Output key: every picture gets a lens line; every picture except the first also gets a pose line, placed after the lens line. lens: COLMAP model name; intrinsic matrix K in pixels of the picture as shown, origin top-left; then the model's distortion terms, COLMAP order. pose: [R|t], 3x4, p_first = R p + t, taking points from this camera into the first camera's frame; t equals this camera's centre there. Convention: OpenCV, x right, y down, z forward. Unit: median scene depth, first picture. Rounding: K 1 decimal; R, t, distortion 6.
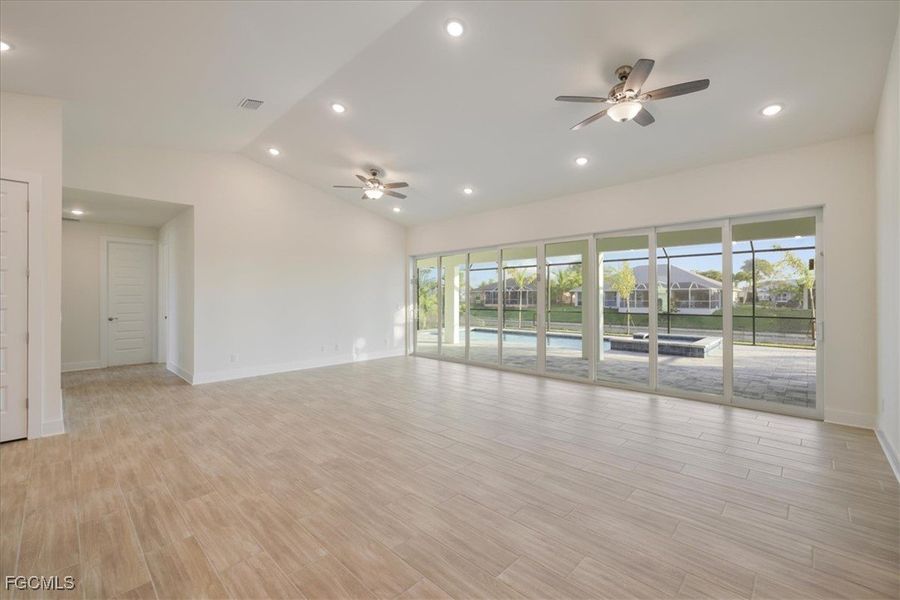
lens RADIAL K [[378.0, 0, 455.2], [0, 378.0, 295.8], [0, 0, 1]] dist [0.001445, -0.000325]
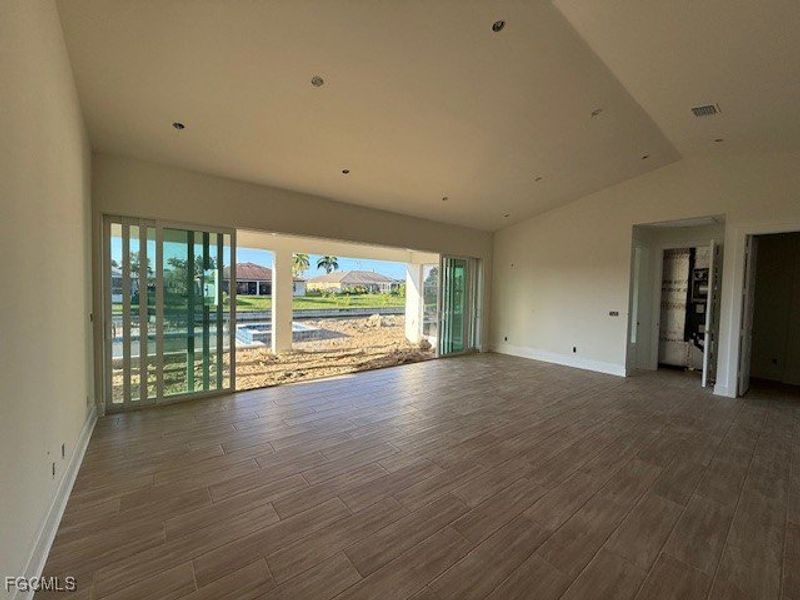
lens RADIAL K [[321.0, 0, 400.0], [0, 321.0, 299.5], [0, 0, 1]] dist [0.001235, 0.000279]
pose [[0.141038, -0.029547, 0.989563, -1.143222], [-0.028415, 0.999022, 0.033879, -0.040699], [-0.989596, -0.032897, 0.140060, 1.367525]]
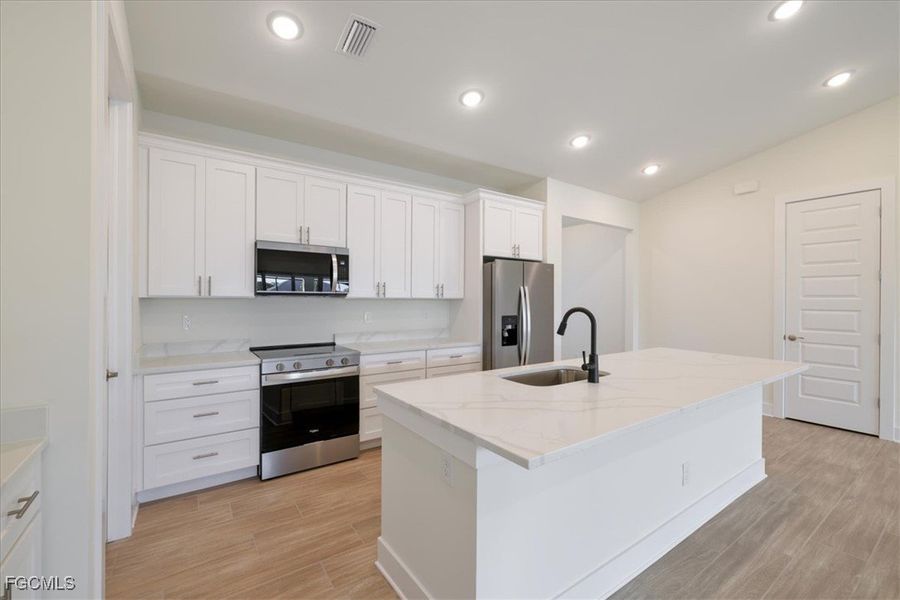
lens RADIAL K [[378.0, 0, 438.6], [0, 378.0, 303.0], [0, 0, 1]] dist [0.001445, -0.000325]
pose [[-0.212120, 0.016412, -0.977106, 0.133993], [-0.003085, 0.999843, 0.017464, -0.001784], [0.977239, 0.006719, -0.212036, 0.048164]]
